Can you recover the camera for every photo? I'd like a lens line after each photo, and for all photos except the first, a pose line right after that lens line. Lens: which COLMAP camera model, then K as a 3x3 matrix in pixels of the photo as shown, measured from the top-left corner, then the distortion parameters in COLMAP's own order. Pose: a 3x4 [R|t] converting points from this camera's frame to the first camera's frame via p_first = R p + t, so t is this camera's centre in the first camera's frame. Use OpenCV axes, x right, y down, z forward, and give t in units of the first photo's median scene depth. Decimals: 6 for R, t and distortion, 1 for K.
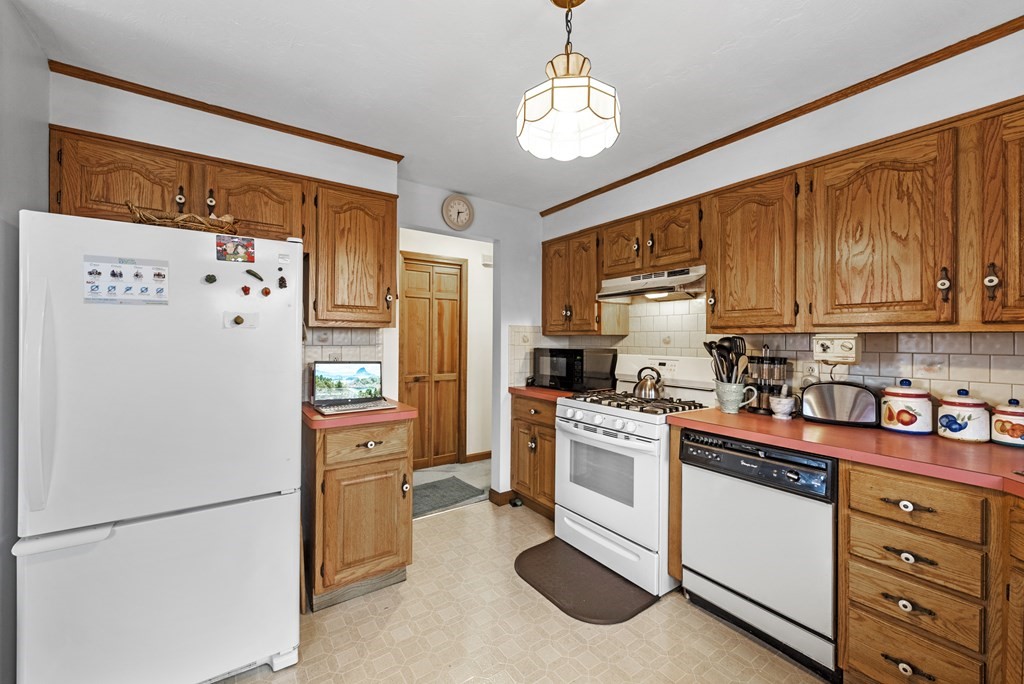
lens RADIAL K [[412.8, 0, 510.8], [0, 412.8, 338.2], [0, 0, 1]] dist [0.003858, -0.003104]
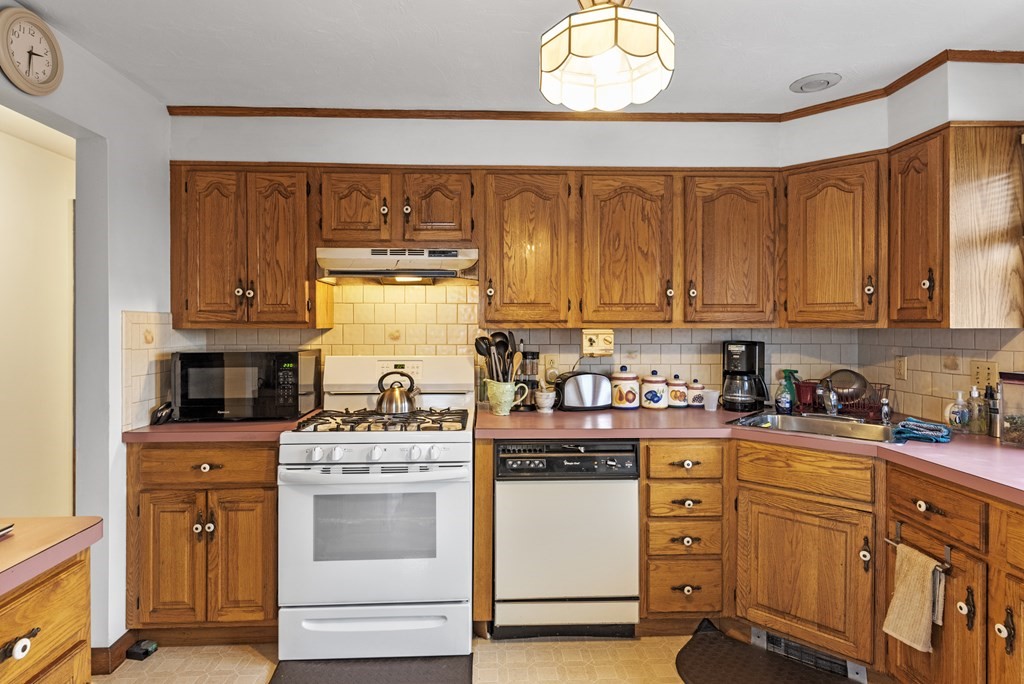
lens RADIAL K [[533.5, 0, 513.4], [0, 533.5, 327.2], [0, 0, 1]] dist [0.009912, -0.005160]
pose [[0.526382, -0.008466, 0.850206, -0.472270], [0.001361, 0.999958, 0.009115, -0.025134], [-0.850247, -0.003641, 0.526371, 0.366750]]
